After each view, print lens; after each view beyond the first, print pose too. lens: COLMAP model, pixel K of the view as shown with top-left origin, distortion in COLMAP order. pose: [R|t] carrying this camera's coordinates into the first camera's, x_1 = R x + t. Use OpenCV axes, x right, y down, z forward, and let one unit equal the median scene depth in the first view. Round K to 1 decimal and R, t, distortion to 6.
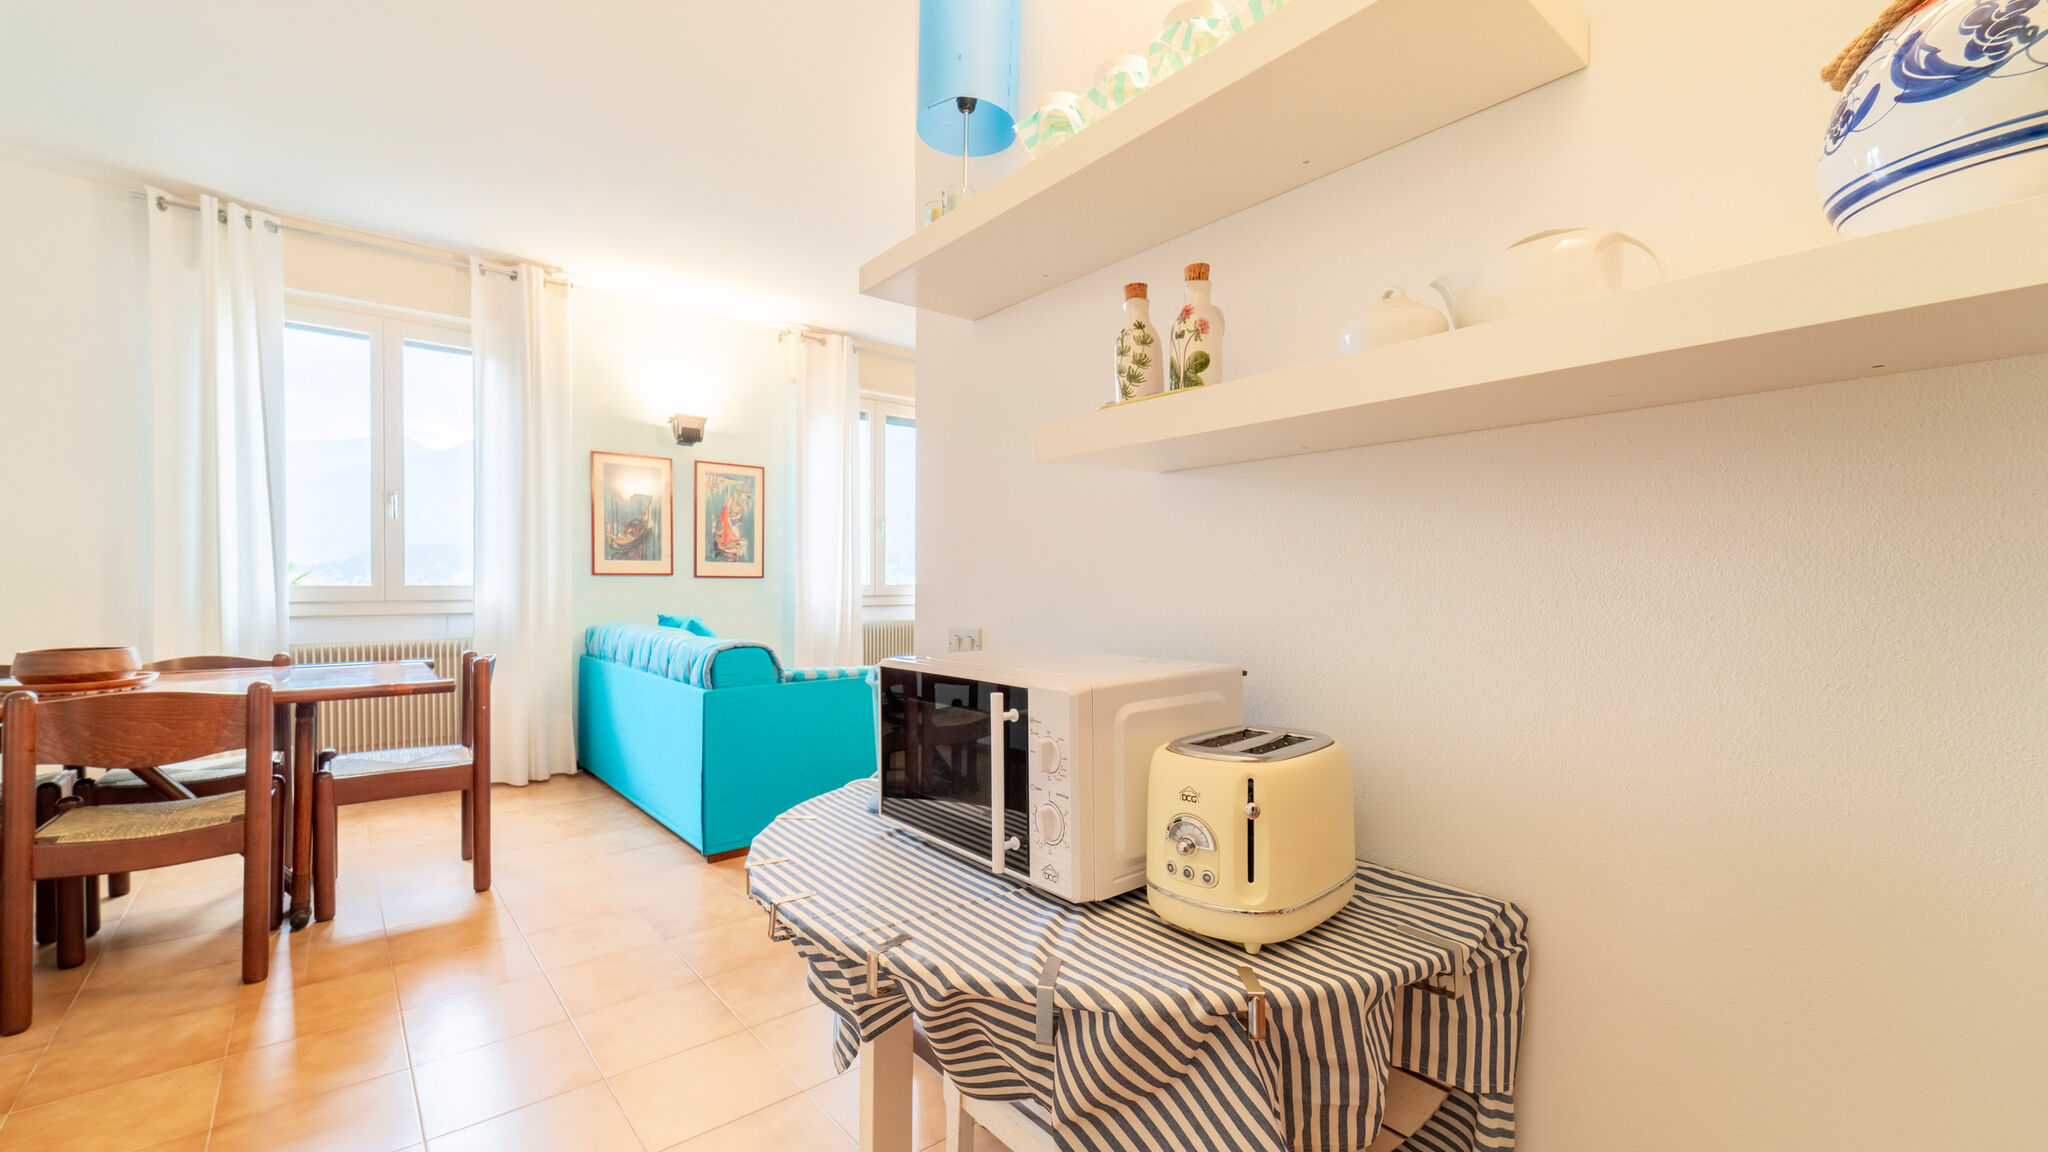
lens RADIAL K [[828.1, 0, 1023.5], [0, 828.1, 591.4], [0, 0, 1]] dist [0.006161, -0.003146]
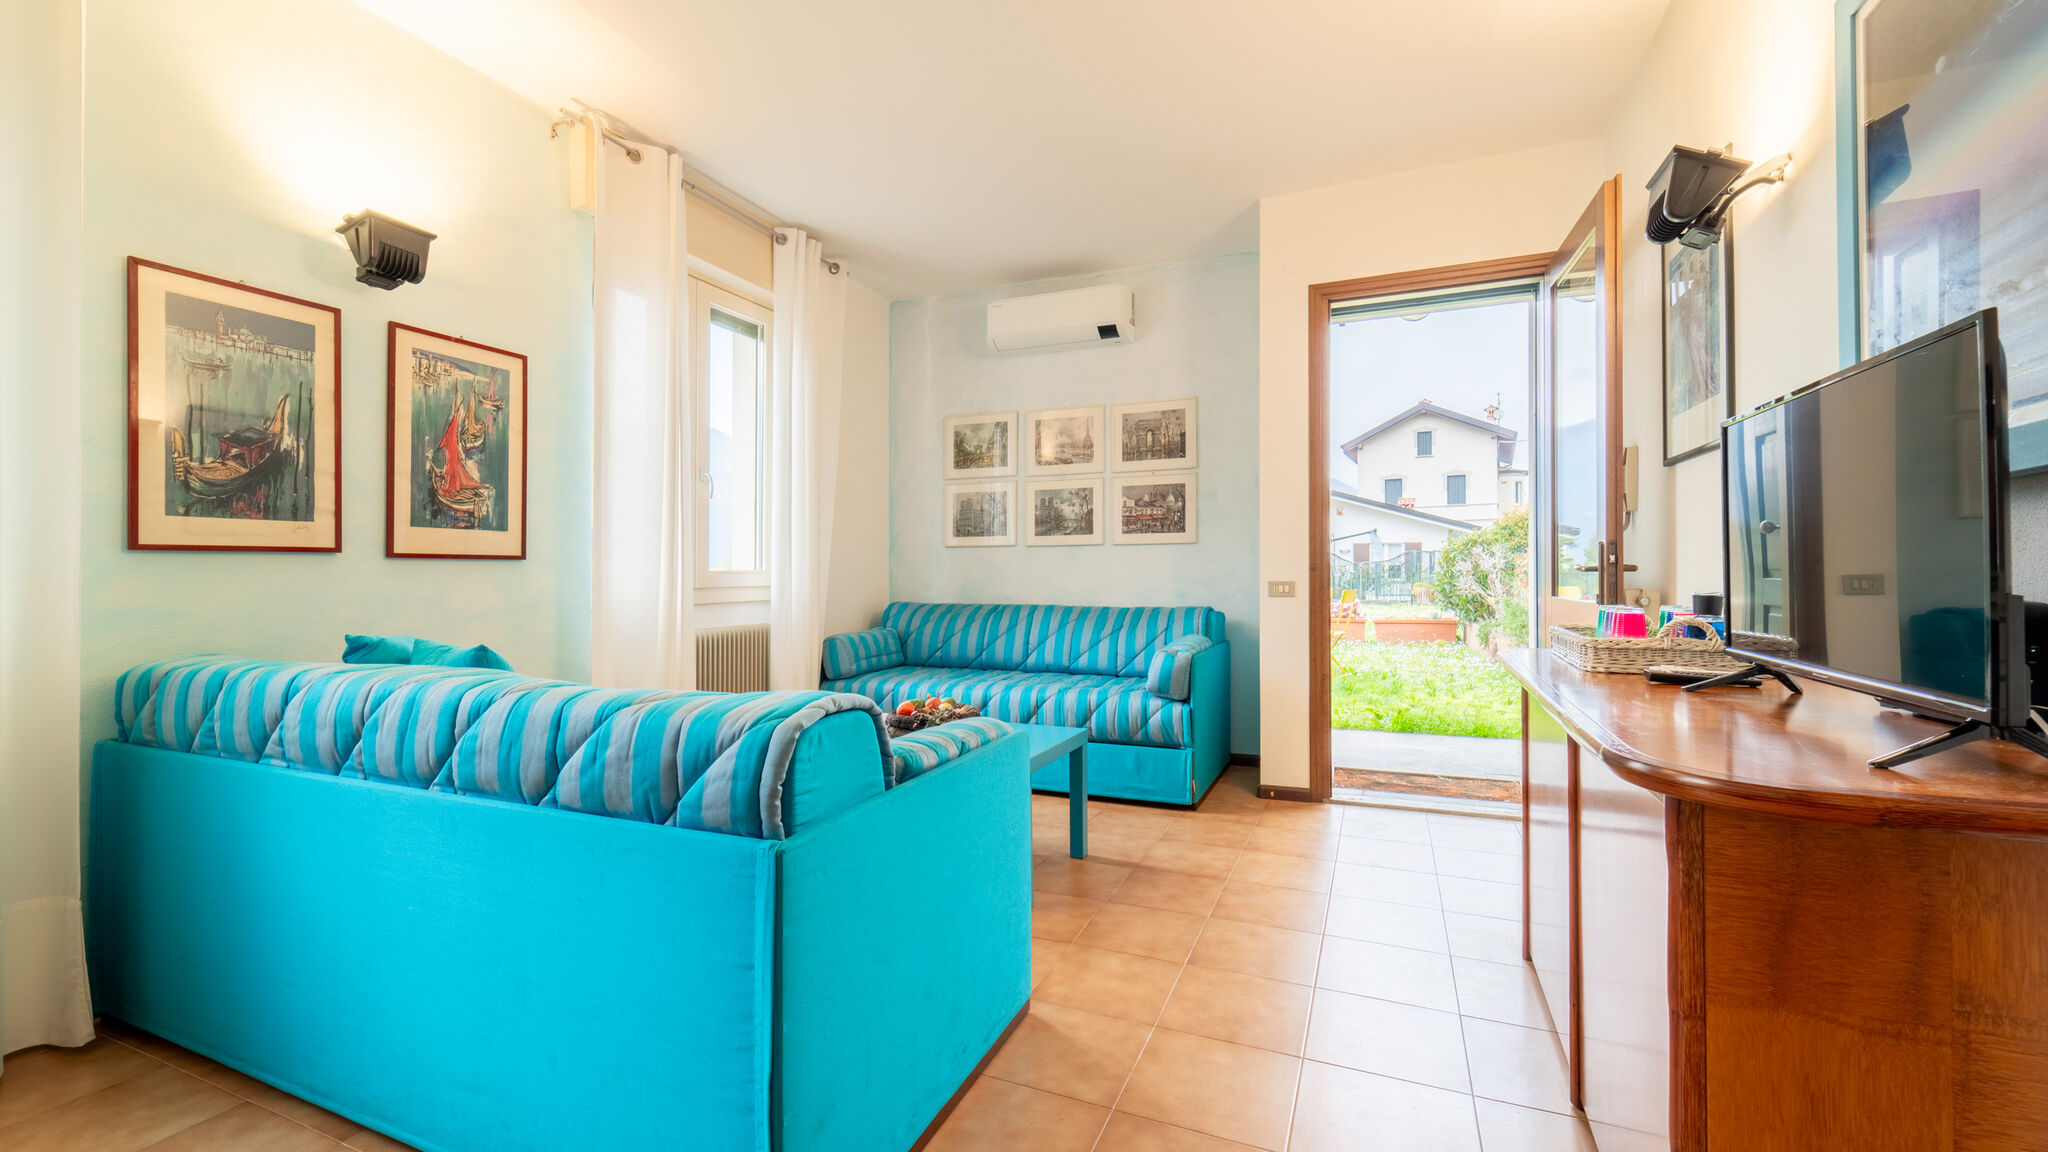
lens RADIAL K [[828.1, 0, 1029.0], [0, 828.1, 565.9], [0, 0, 1]] dist [0.006161, -0.003146]
pose [[0.895173, -0.007327, 0.445659, -0.369092], [0.016785, 0.999710, -0.017280, 0.004953], [-0.445403, 0.022950, 0.895036, 0.514323]]
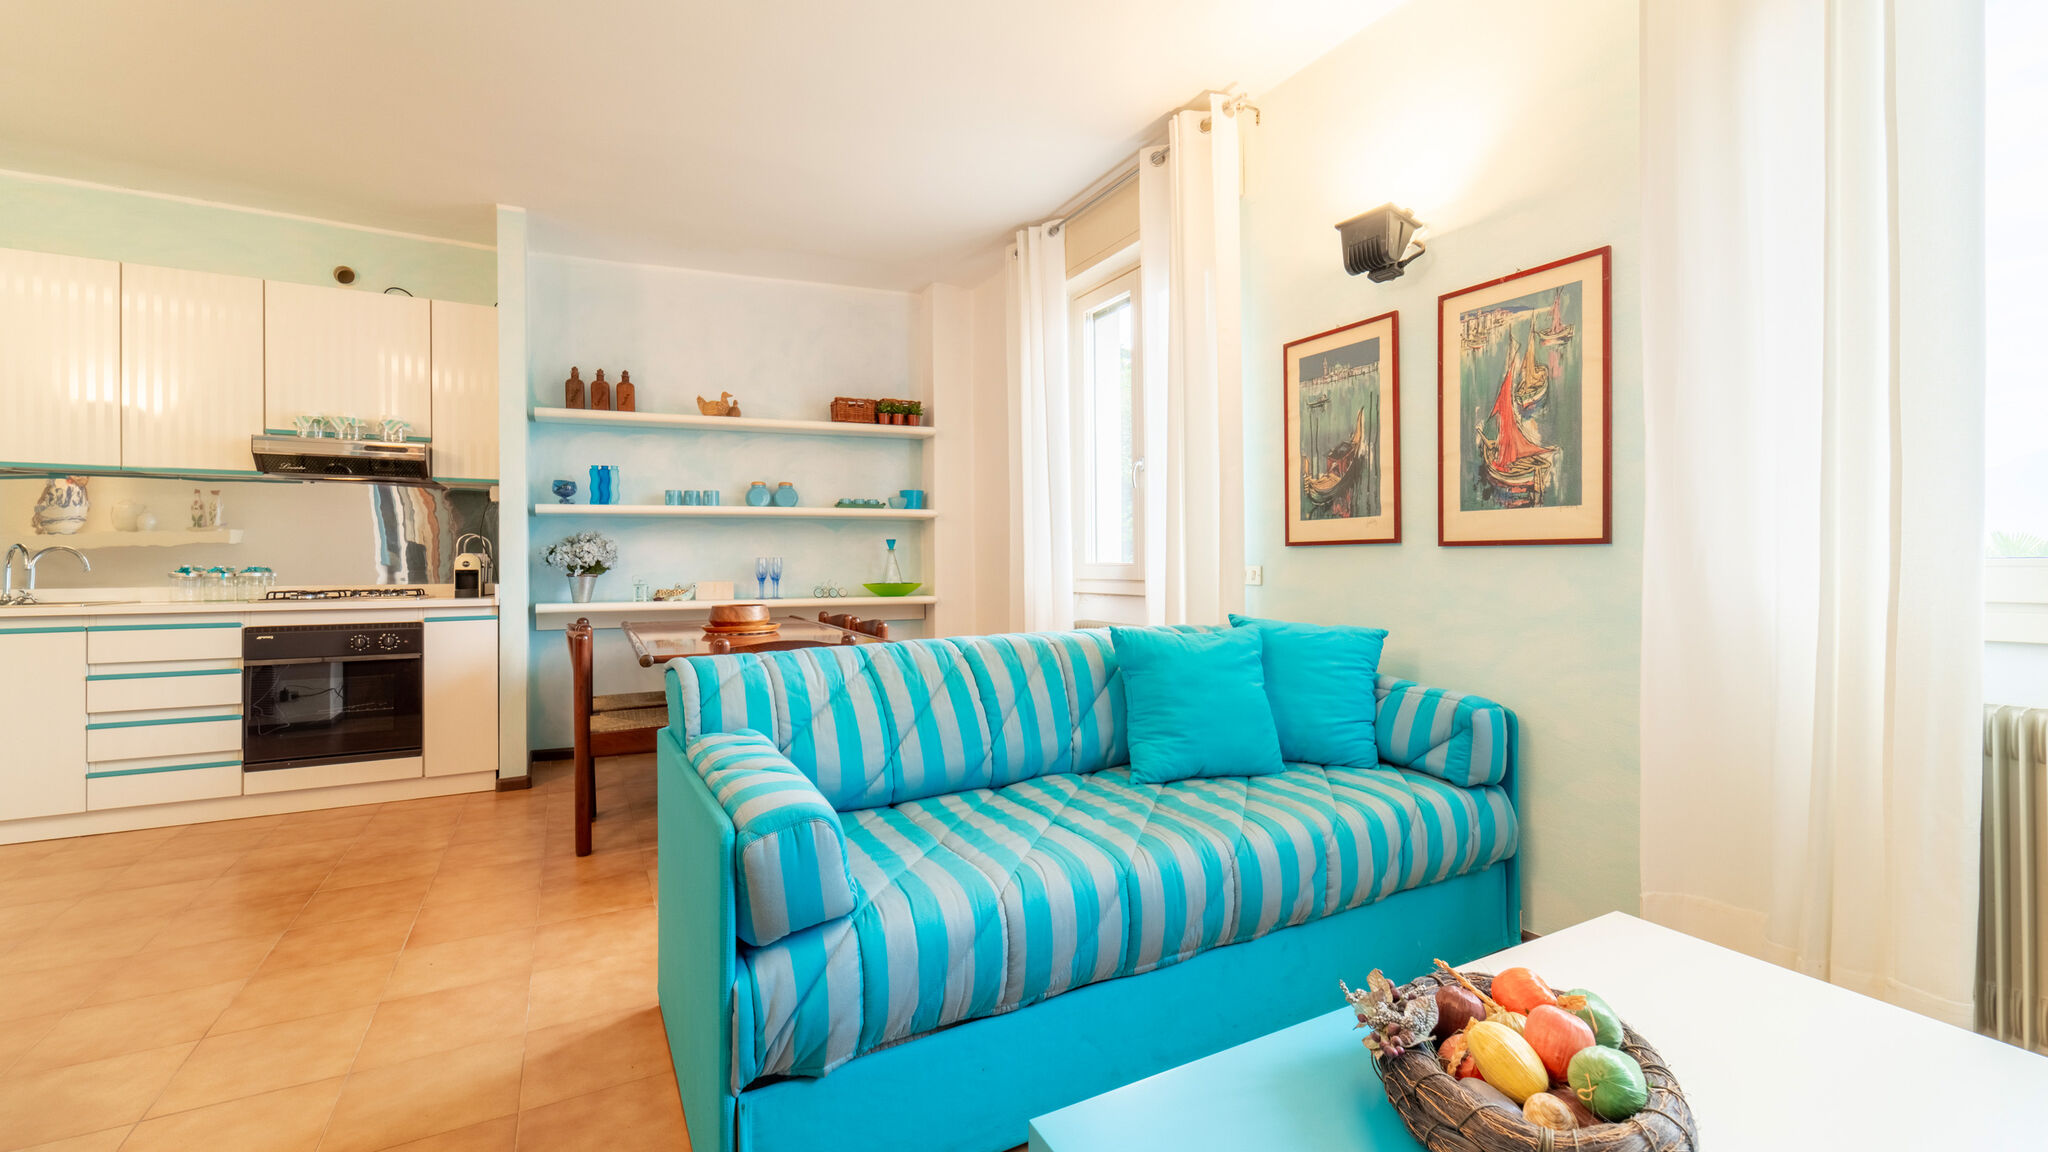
lens RADIAL K [[828.1, 0, 1023.4], [0, 828.1, 561.4], [0, 0, 1]] dist [0.006161, -0.003146]
pose [[-0.197867, -0.003638, -0.980222, 0.153129], [-0.007080, 0.999972, -0.002282, -0.006802], [0.980203, 0.006488, -0.197887, 1.155594]]
